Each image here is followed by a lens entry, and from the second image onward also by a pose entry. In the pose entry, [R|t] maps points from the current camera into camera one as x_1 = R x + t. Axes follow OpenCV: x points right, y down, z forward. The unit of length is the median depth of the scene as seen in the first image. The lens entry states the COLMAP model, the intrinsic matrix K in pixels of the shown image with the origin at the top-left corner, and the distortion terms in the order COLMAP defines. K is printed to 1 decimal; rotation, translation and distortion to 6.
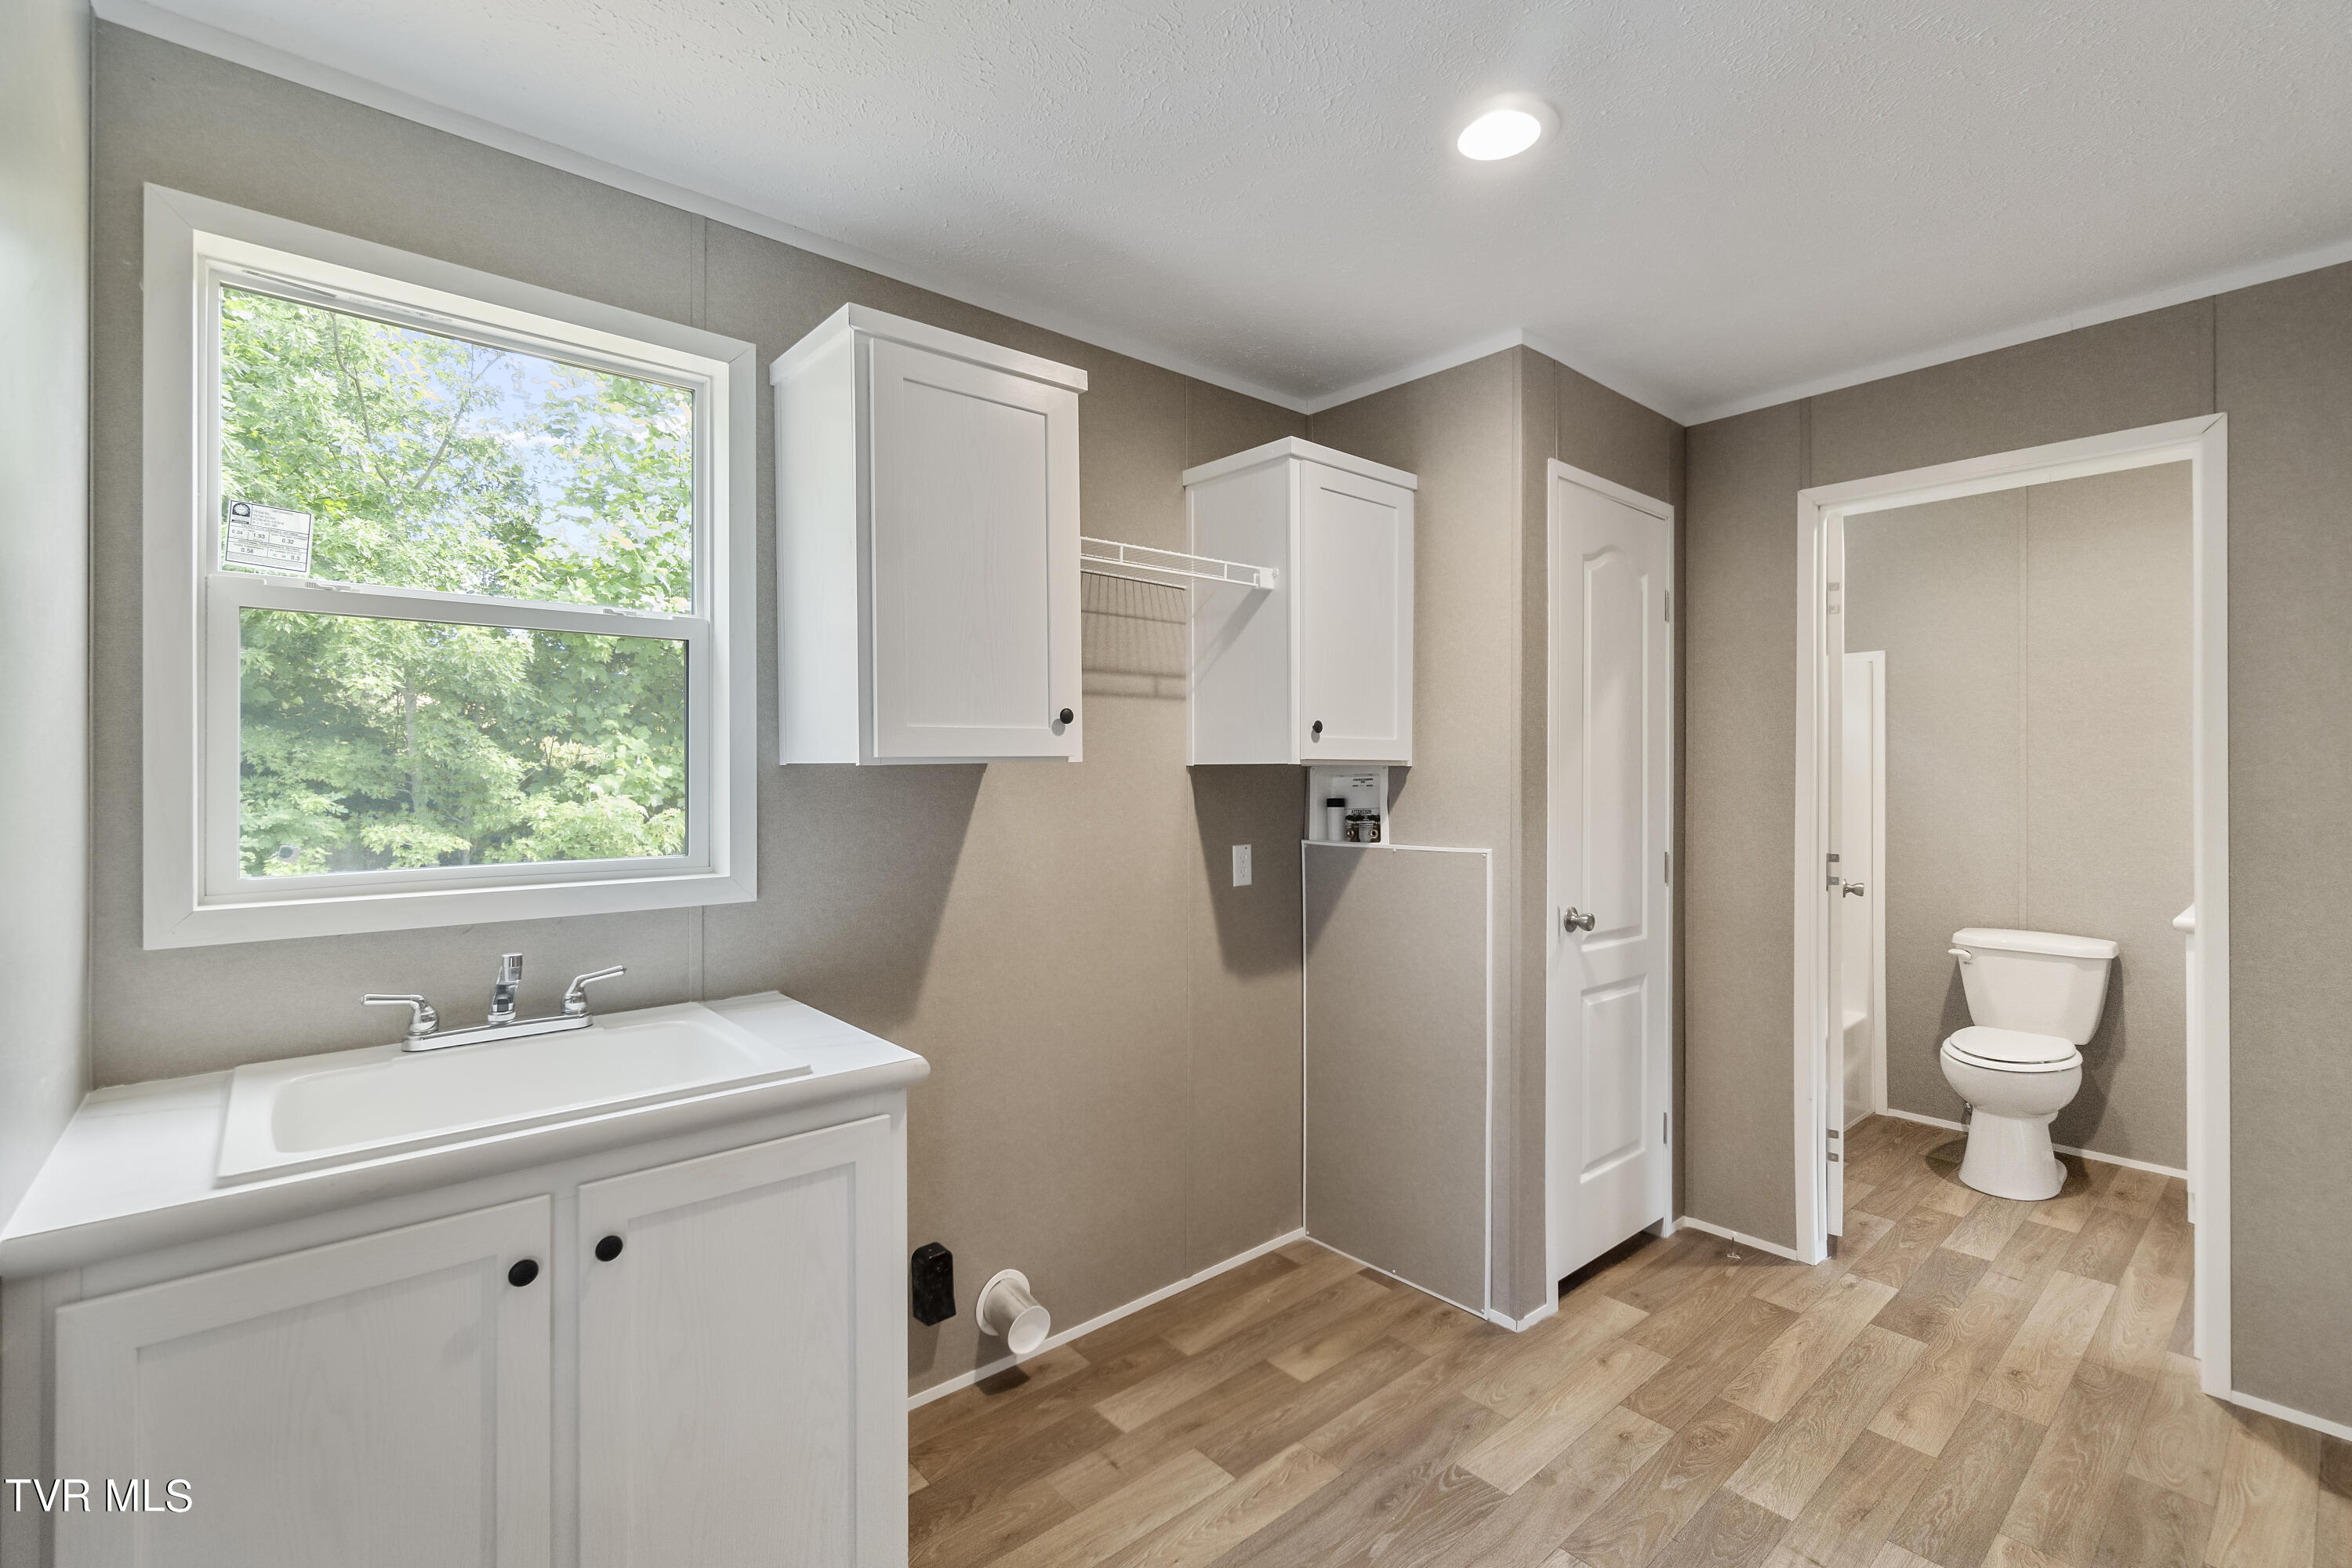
lens RADIAL K [[1034.2, 0, 1195.8], [0, 1034.2, 782.4], [0, 0, 1]] dist [-0.011165, 0.003756]
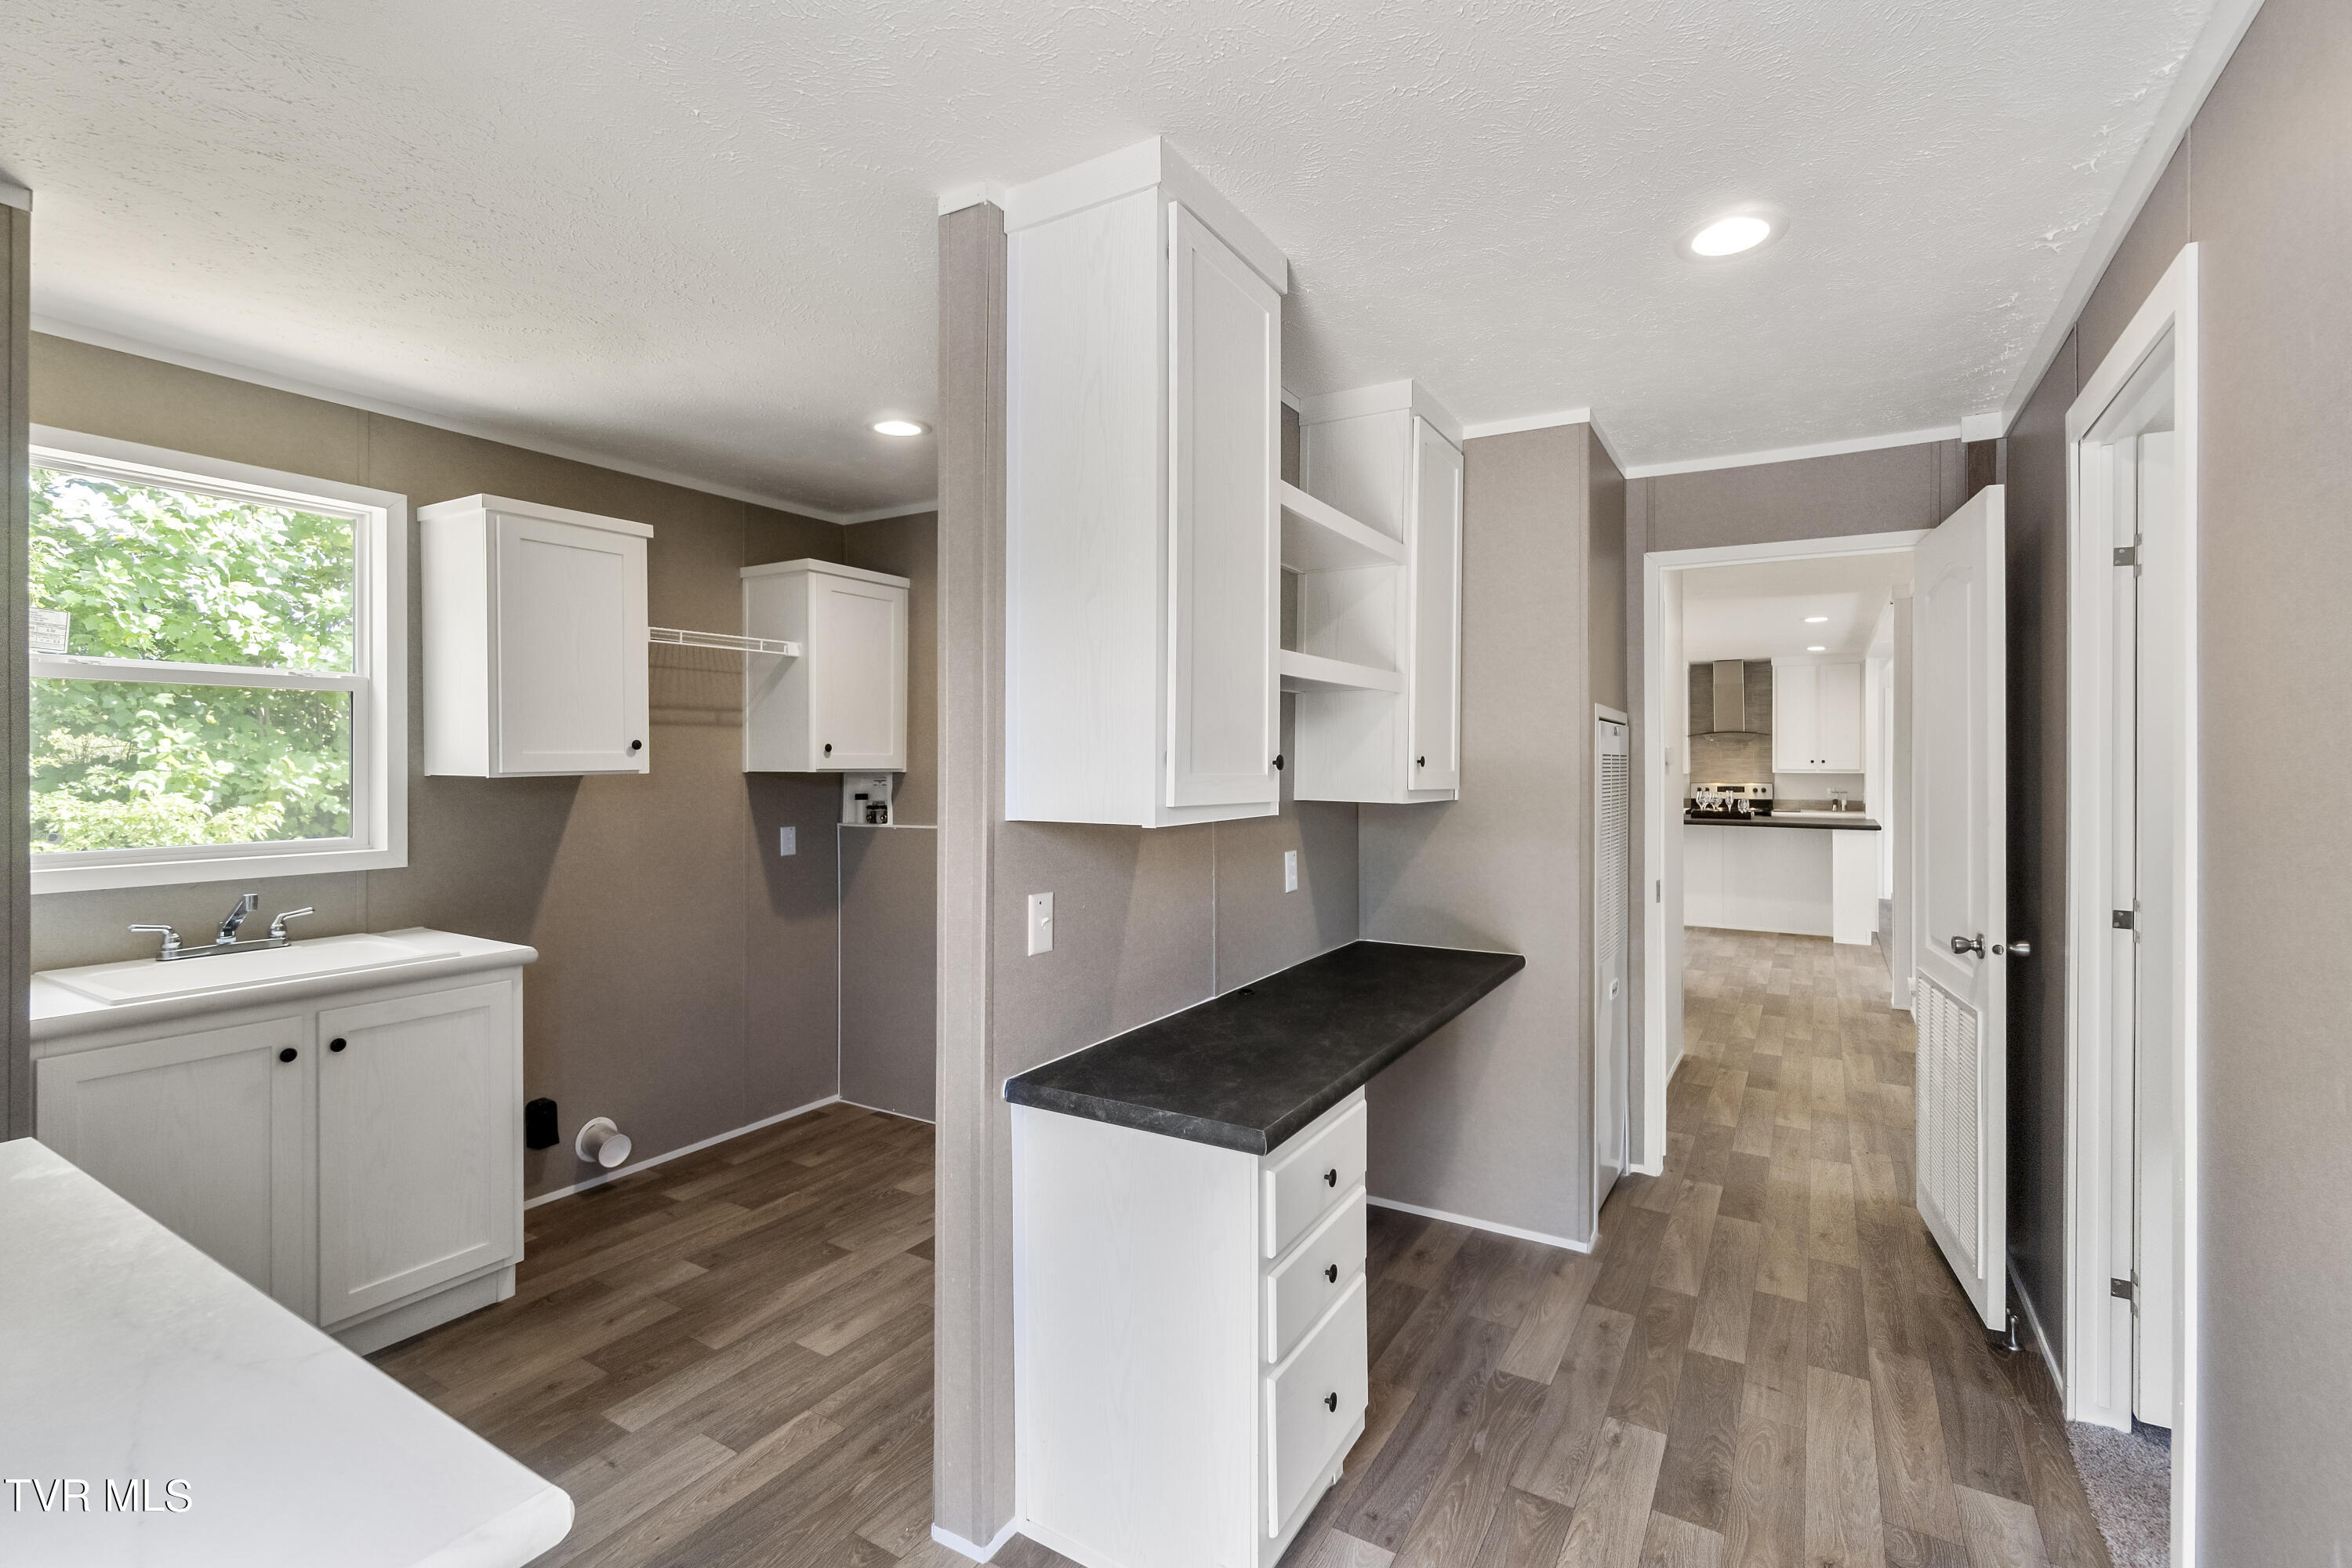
lens RADIAL K [[1034.2, 0, 1193.6], [0, 1034.2, 770.0], [0, 0, 1]] dist [-0.011165, 0.003756]
pose [[0.952623, -0.000736, 0.304154, 0.178426], [0.001601, 0.999995, -0.002595, -0.017065], [-0.304151, 0.002959, 0.952619, -0.660346]]
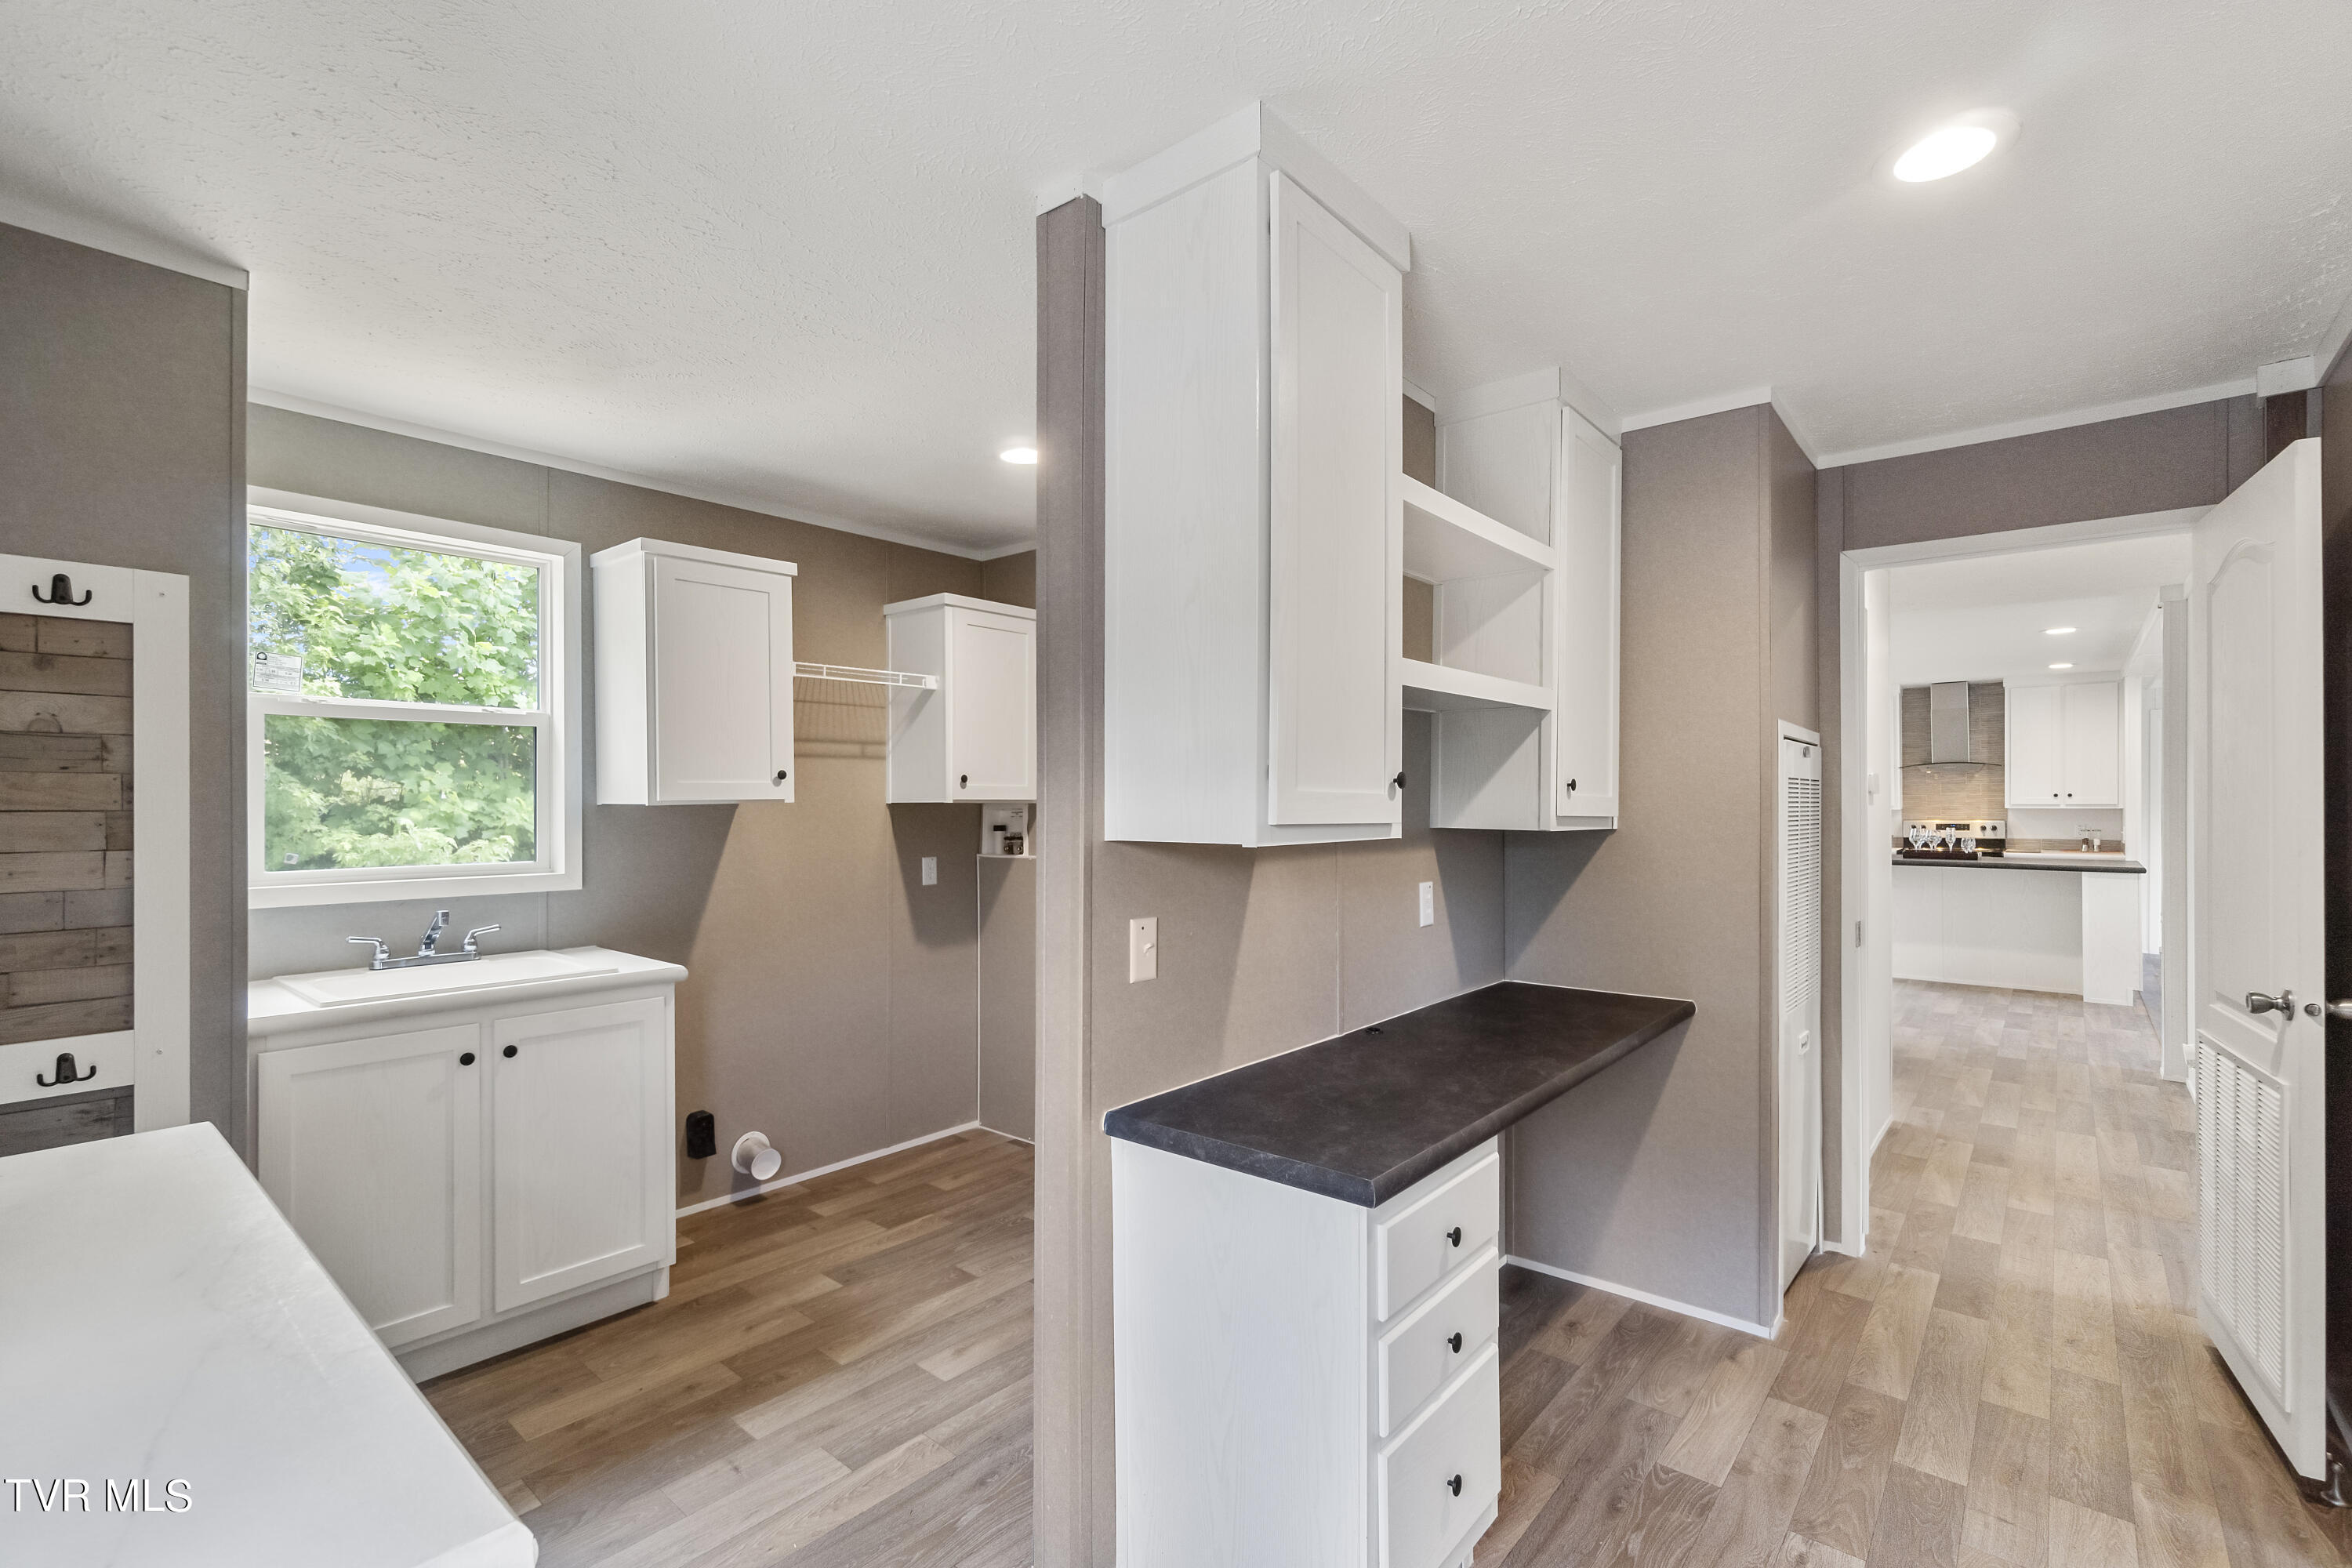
lens RADIAL K [[1034.2, 0, 1175.9], [0, 1034.2, 810.7], [0, 0, 1]] dist [-0.011165, 0.003756]
pose [[0.990011, -0.002454, 0.140967, 0.227142], [0.002903, 0.999991, -0.002984, -0.000036], [-0.140959, 0.003364, 0.990010, -0.619136]]
